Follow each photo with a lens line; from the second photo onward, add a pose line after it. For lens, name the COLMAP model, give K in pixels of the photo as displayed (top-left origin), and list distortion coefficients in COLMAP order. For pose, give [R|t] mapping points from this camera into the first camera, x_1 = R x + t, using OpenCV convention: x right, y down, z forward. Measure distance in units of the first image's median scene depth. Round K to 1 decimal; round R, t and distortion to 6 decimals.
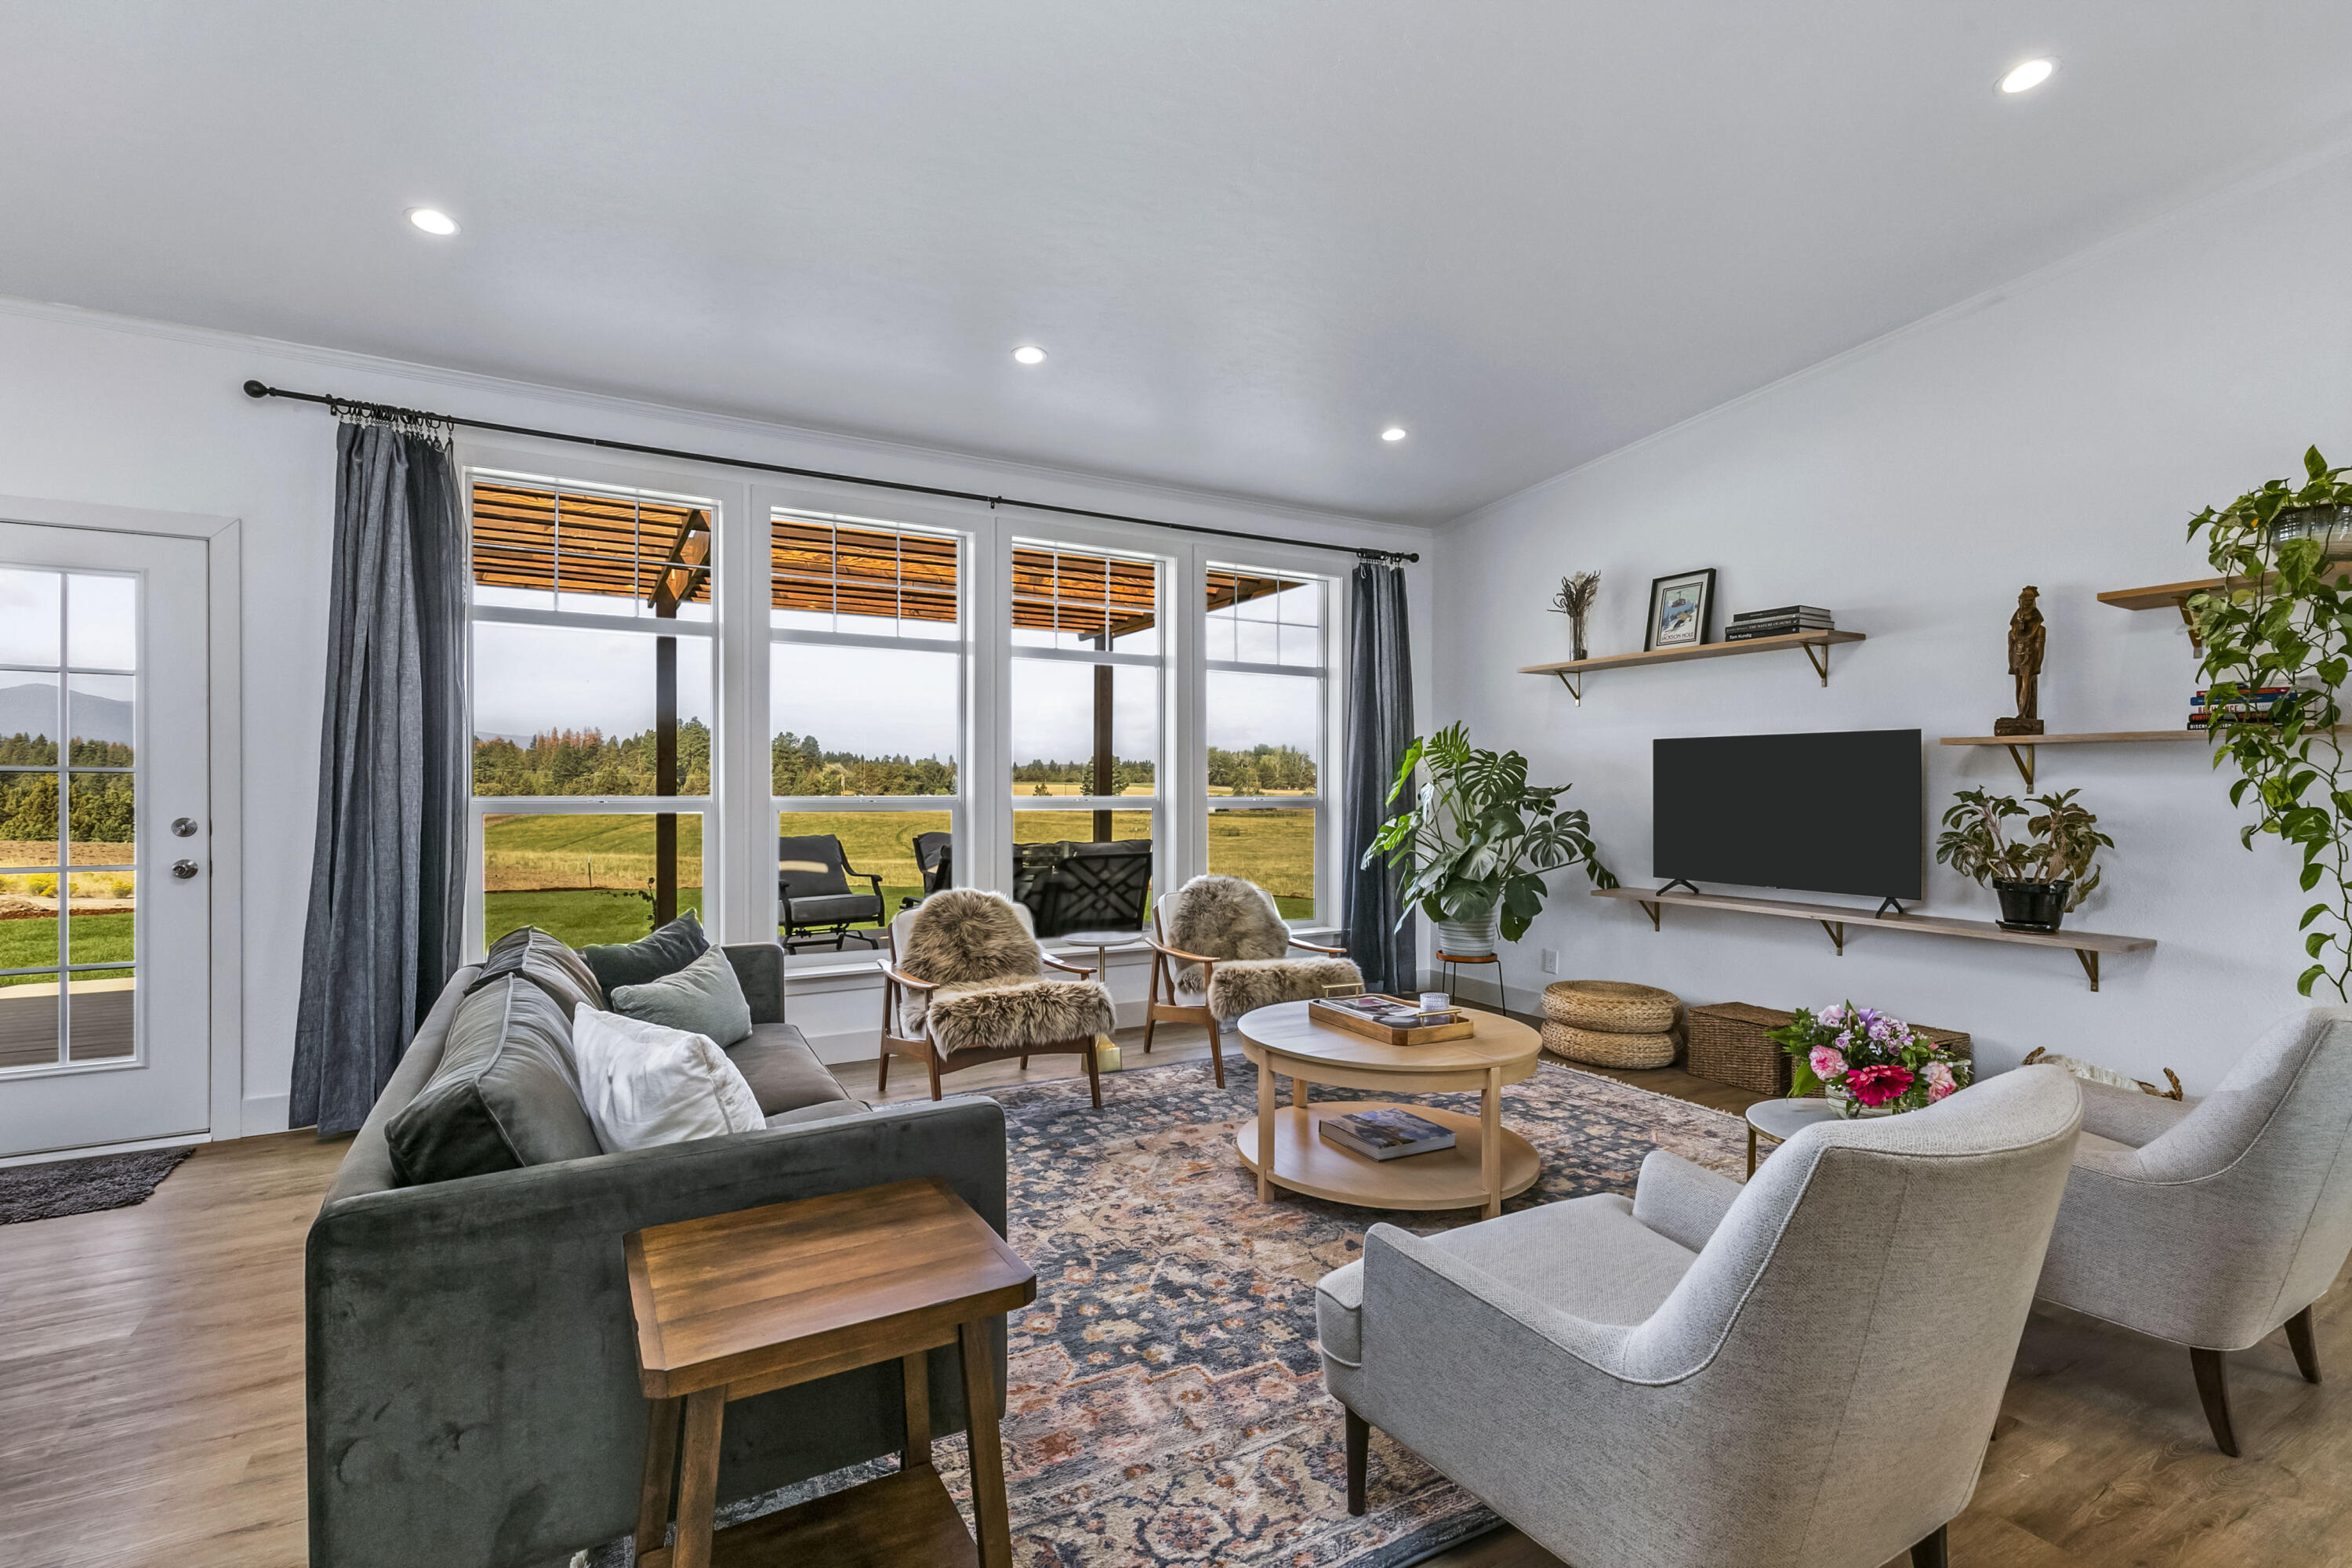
lens RADIAL K [[1071.2, 0, 1174.5], [0, 1071.2, 789.4], [0, 0, 1]] dist [0.010975, -0.002734]
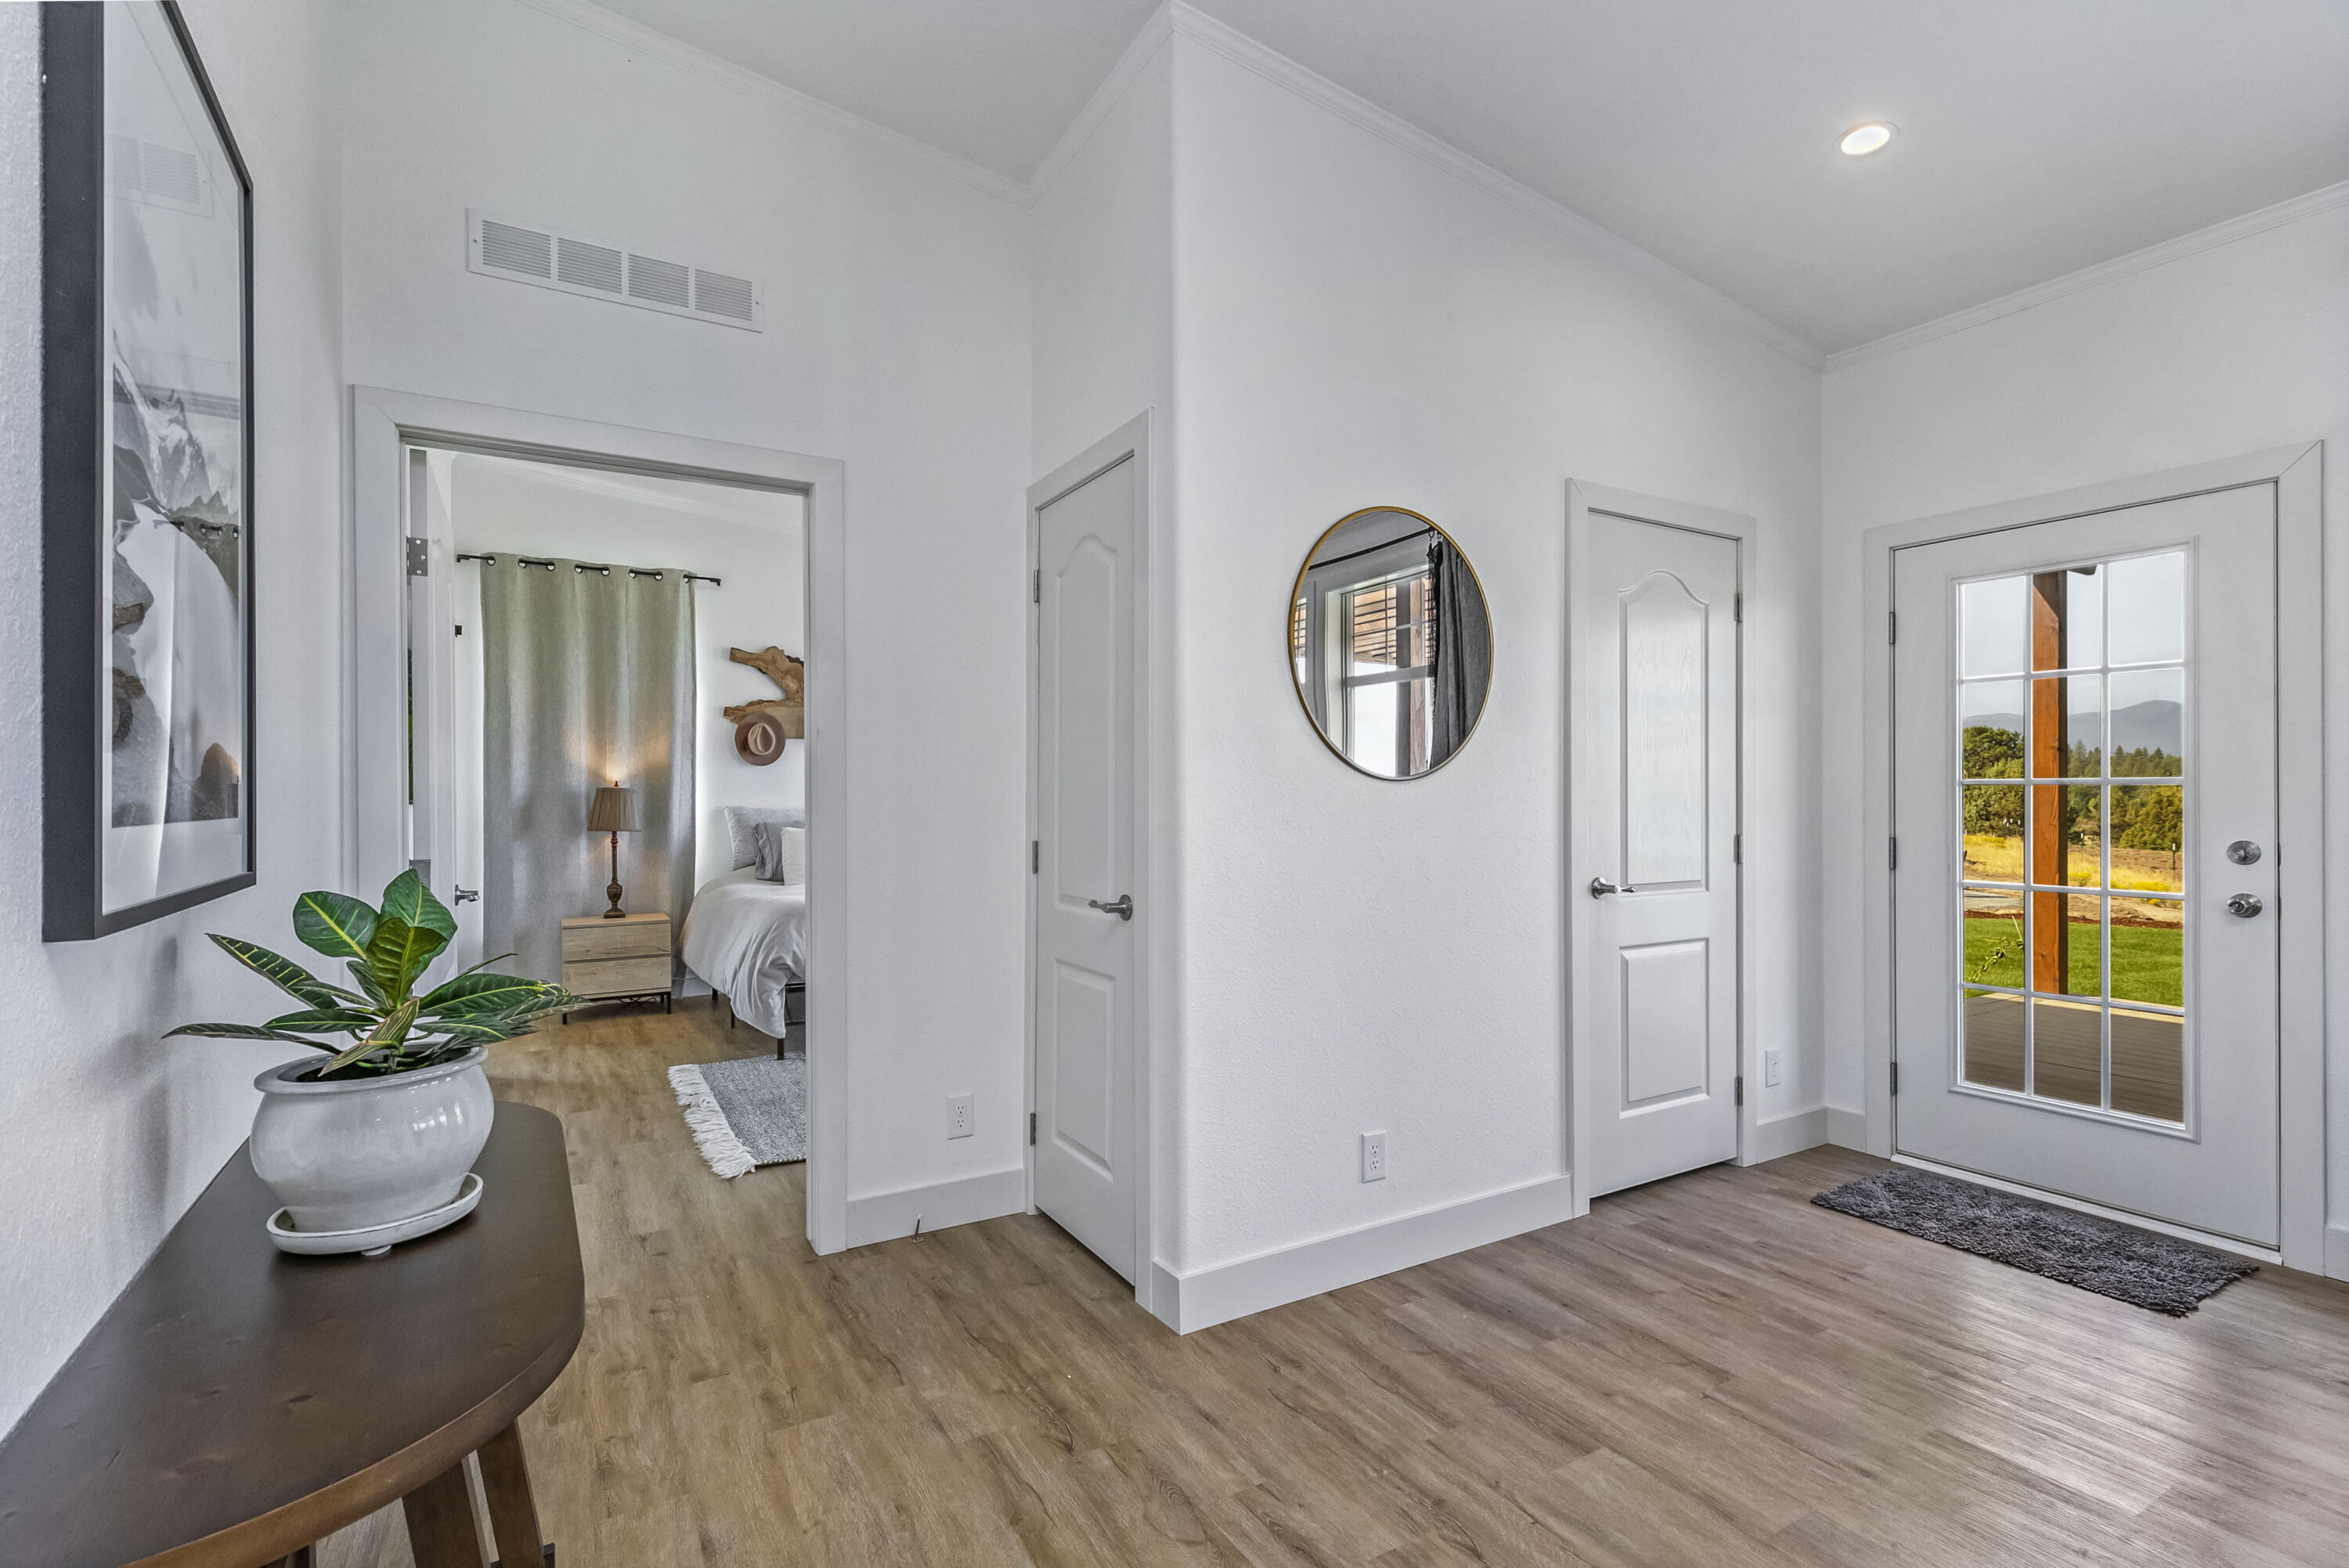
lens RADIAL K [[1069.7, 0, 1144.0], [0, 1069.7, 795.5], [0, 0, 1]] dist [0.010975, -0.002734]
pose [[0.006555, -0.003466, -0.999973, -0.116254], [-0.001258, 0.999993, -0.003474, -0.002650], [0.999978, 0.001280, 0.006550, 0.166733]]
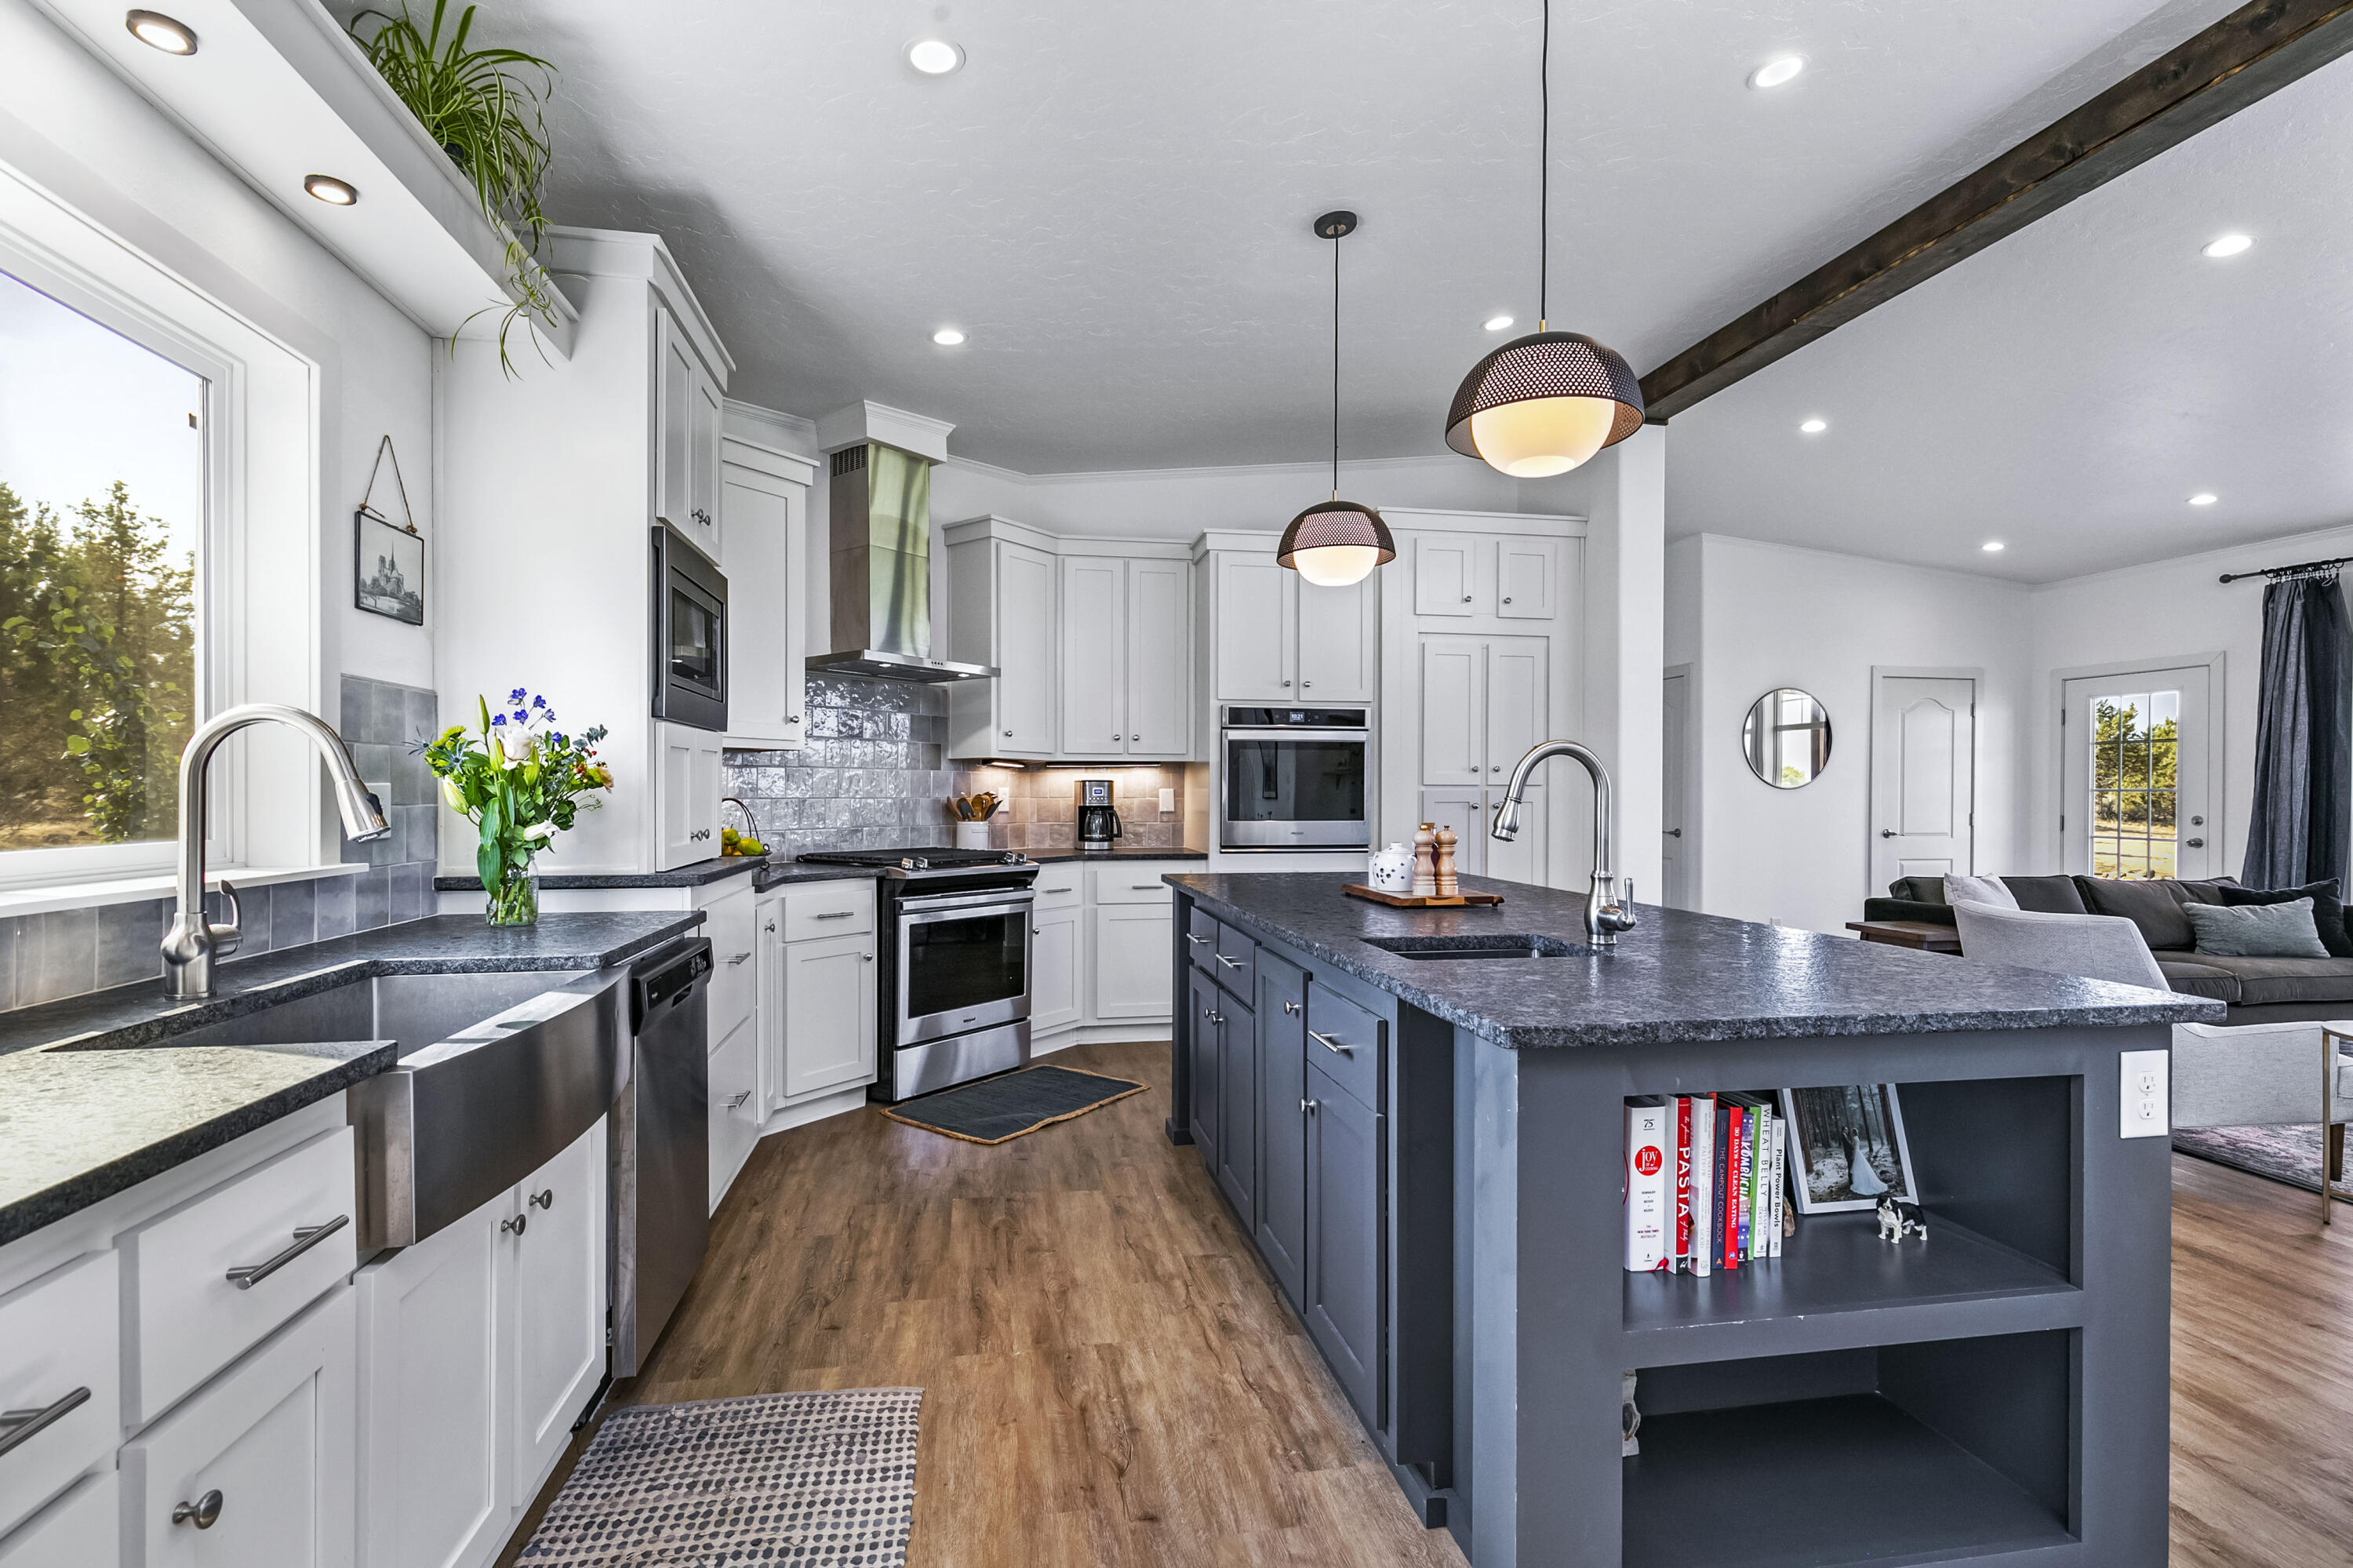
lens RADIAL K [[1071.7, 0, 1160.0], [0, 1071.7, 792.8], [0, 0, 1]] dist [0.010975, -0.002734]
pose [[-0.334554, -0.005378, -0.942361, 1.304306], [-0.008942, 0.999957, -0.002532, 0.006883], [0.942334, 0.007580, -0.334588, -0.066243]]
